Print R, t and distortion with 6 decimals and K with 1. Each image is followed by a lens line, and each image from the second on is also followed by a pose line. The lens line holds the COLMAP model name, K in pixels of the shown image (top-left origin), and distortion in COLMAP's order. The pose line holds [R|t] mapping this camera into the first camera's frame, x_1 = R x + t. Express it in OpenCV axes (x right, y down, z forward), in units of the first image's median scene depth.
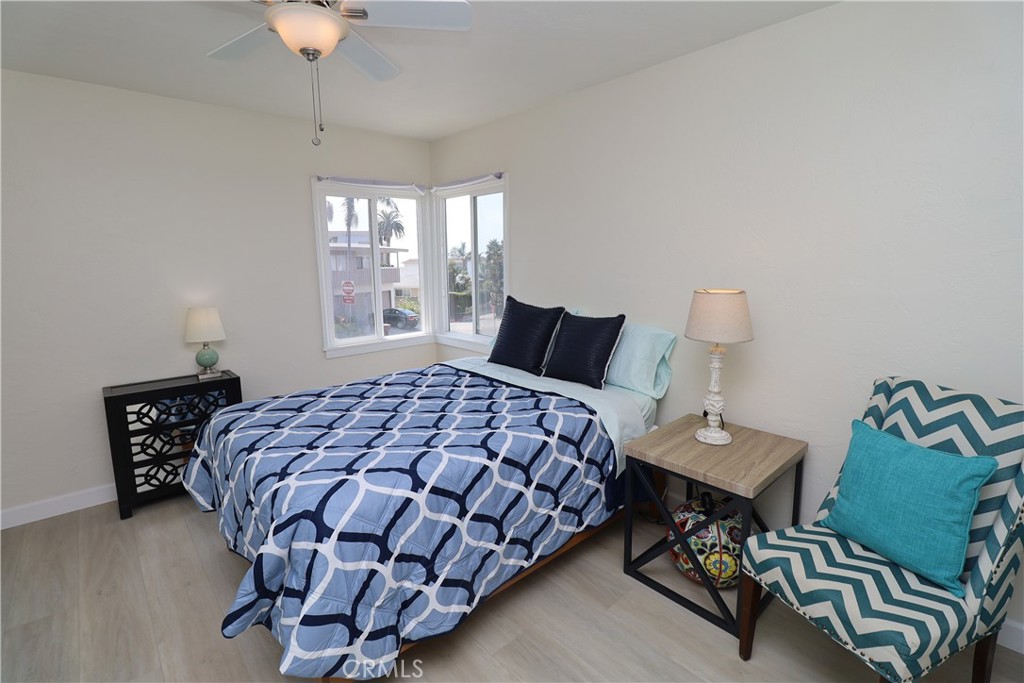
lens RADIAL K [[473.8, 0, 514.1], [0, 473.8, 326.2], [0, 0, 1]] dist [-0.002101, -0.011260]
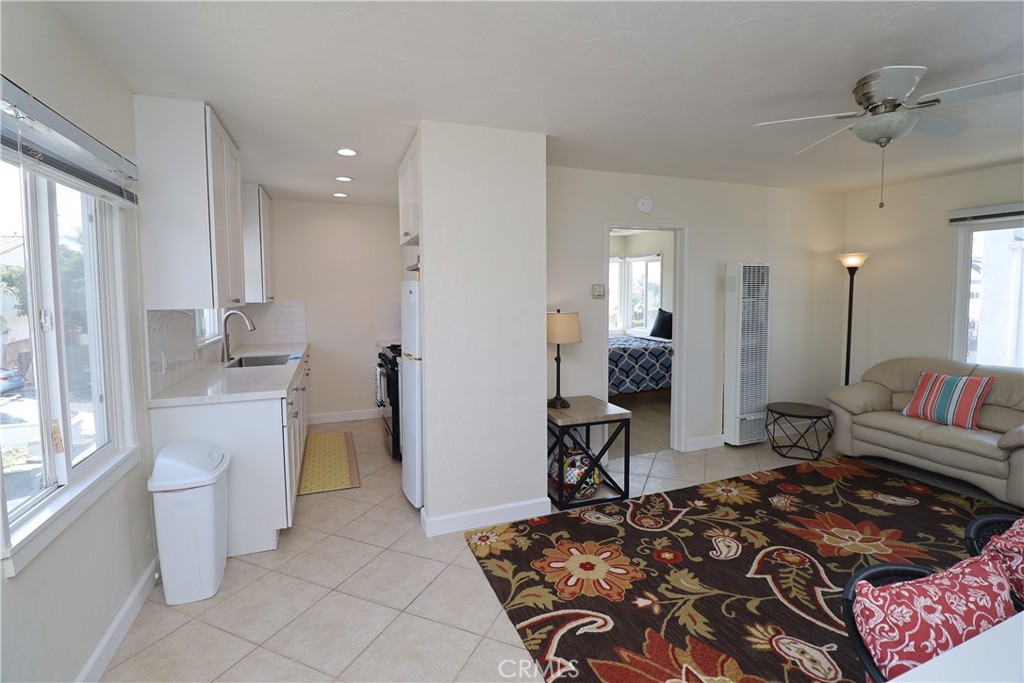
lens RADIAL K [[473.8, 0, 514.1], [0, 473.8, 326.2], [0, 0, 1]] dist [-0.002101, -0.011260]
pose [[0.932558, 0.025884, -0.360091, 0.160872], [-0.048424, 0.997382, -0.053714, 0.182488], [0.357758, 0.067529, 0.931369, -1.389864]]
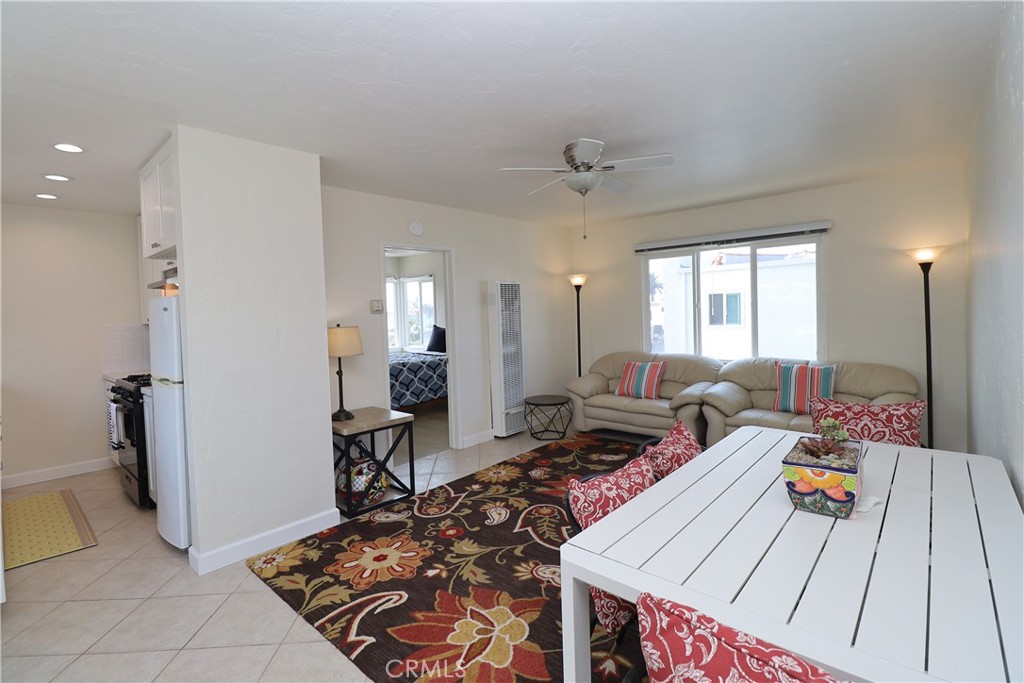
lens RADIAL K [[473.8, 0, 514.1], [0, 473.8, 326.2], [0, 0, 1]] dist [-0.002101, -0.011260]
pose [[0.995105, -0.027088, 0.095039, 0.169788], [0.036998, 0.993877, -0.104116, 0.217633], [-0.091637, 0.107123, 0.990014, -1.487535]]
